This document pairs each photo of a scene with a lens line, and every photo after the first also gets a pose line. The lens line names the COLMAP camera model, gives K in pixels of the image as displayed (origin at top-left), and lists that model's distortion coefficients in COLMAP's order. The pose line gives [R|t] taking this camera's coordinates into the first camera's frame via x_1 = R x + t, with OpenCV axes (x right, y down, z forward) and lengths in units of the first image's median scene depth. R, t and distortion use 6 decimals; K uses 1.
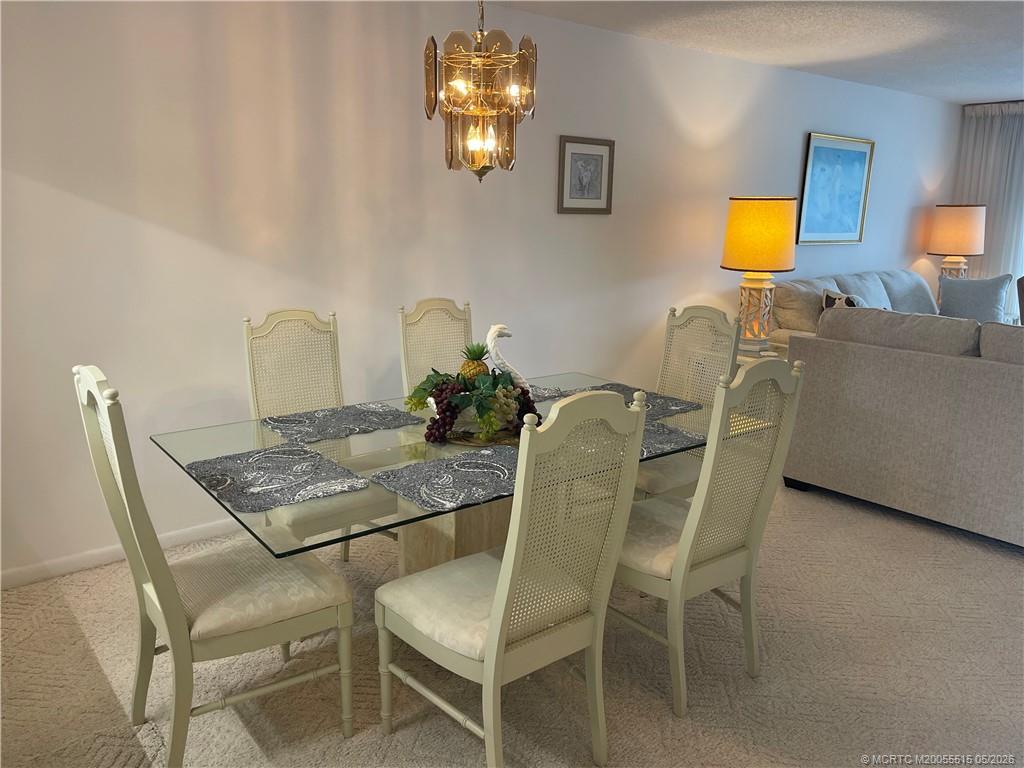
lens RADIAL K [[775.1, 0, 489.7], [0, 775.1, 385.2], [0, 0, 1]] dist [0.049092, -0.070227]
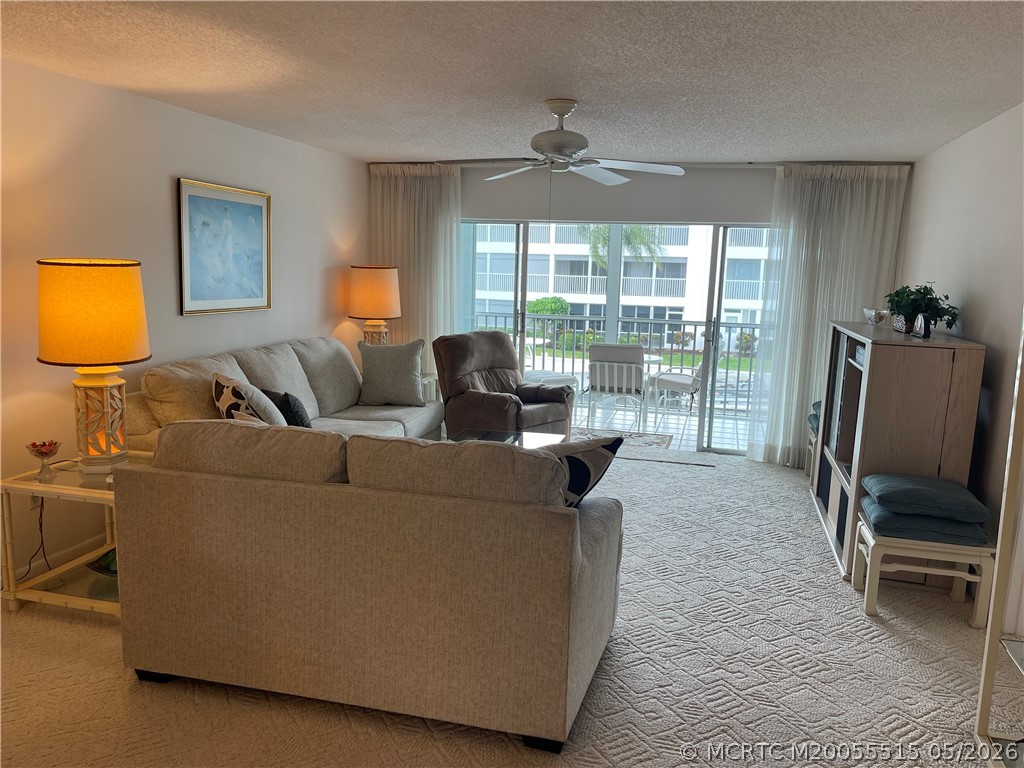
lens RADIAL K [[775.1, 0, 507.0], [0, 775.1, 381.9], [0, 0, 1]] dist [0.049092, -0.070227]
pose [[0.804370, -0.072562, 0.589681, 0.194305], [0.102822, 0.994539, -0.017876, -0.067340], [-0.585164, 0.075011, 0.807438, 0.175367]]
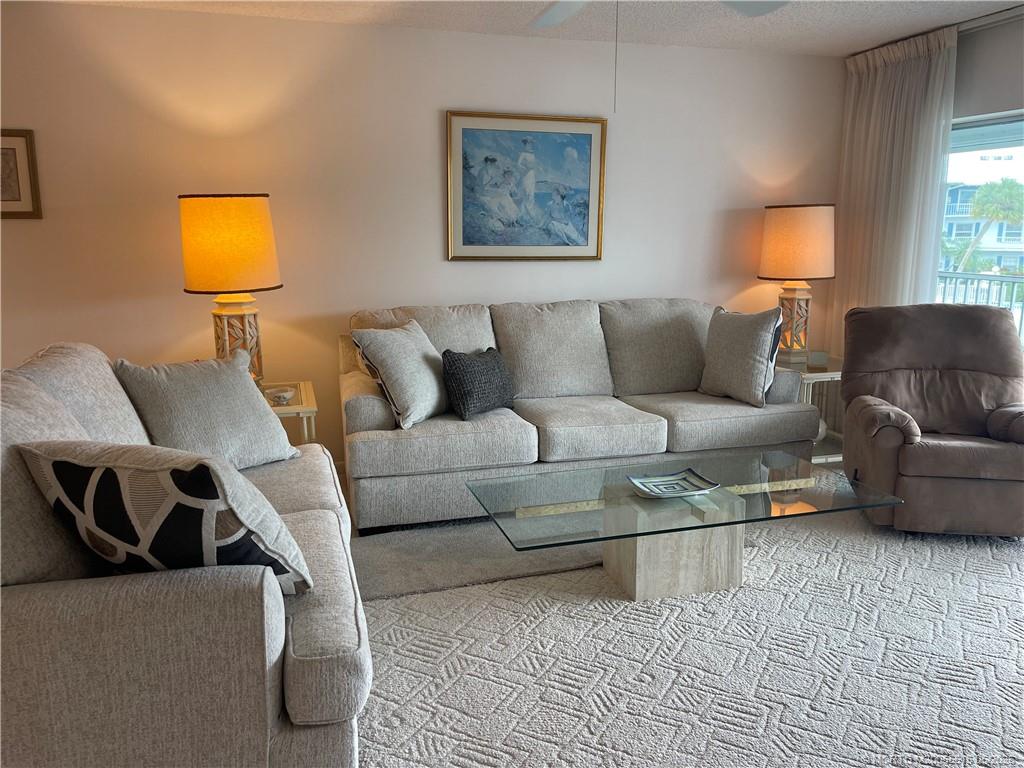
lens RADIAL K [[746.1, 0, 502.7], [0, 746.1, 387.4], [0, 0, 1]] dist [0.038888, -0.014394]
pose [[0.931044, 0.070527, -0.358027, 0.736339], [-0.073935, 0.997254, 0.004179, -0.067687], [0.357338, 0.022580, 0.933702, 0.361439]]
